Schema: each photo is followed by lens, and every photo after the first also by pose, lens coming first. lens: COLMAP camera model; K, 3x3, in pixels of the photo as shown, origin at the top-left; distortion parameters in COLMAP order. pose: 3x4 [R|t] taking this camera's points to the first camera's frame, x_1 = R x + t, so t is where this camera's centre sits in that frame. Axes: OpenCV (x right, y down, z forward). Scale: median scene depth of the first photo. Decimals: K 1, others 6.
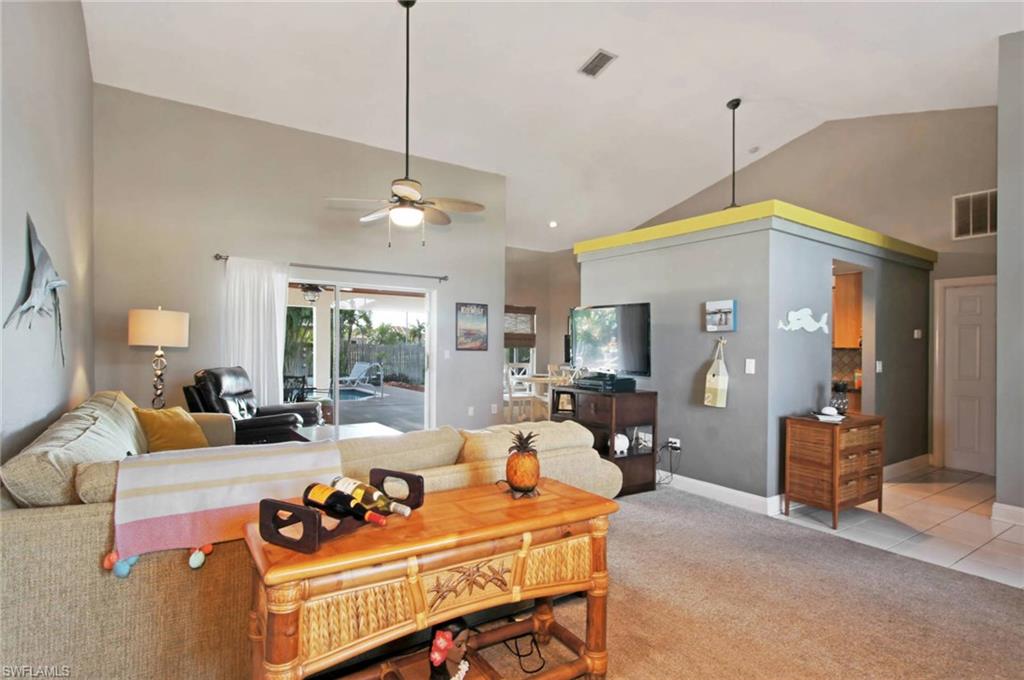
lens RADIAL K [[534.9, 0, 512.0], [0, 534.9, 340.0], [0, 0, 1]] dist [-0.000678, -0.000719]
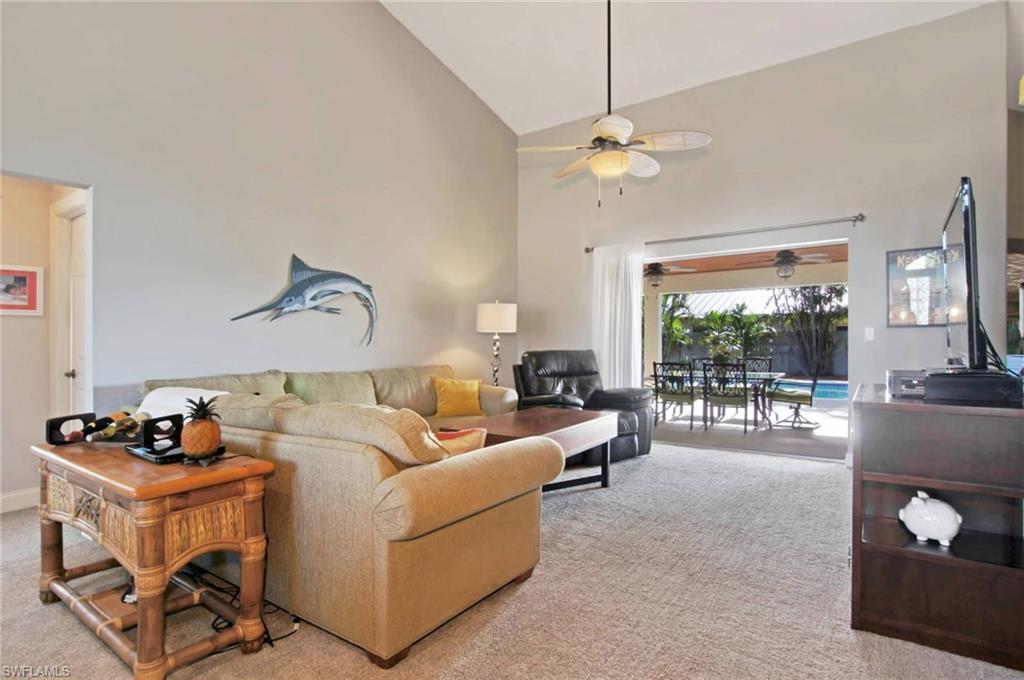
lens RADIAL K [[534.9, 0, 512.0], [0, 534.9, 340.0], [0, 0, 1]] dist [-0.000678, -0.000719]
pose [[0.351724, -0.027882, -0.935688, 0.507392], [0.025704, 0.999467, -0.020121, 0.053990], [0.935751, -0.016974, 0.352253, 0.574582]]
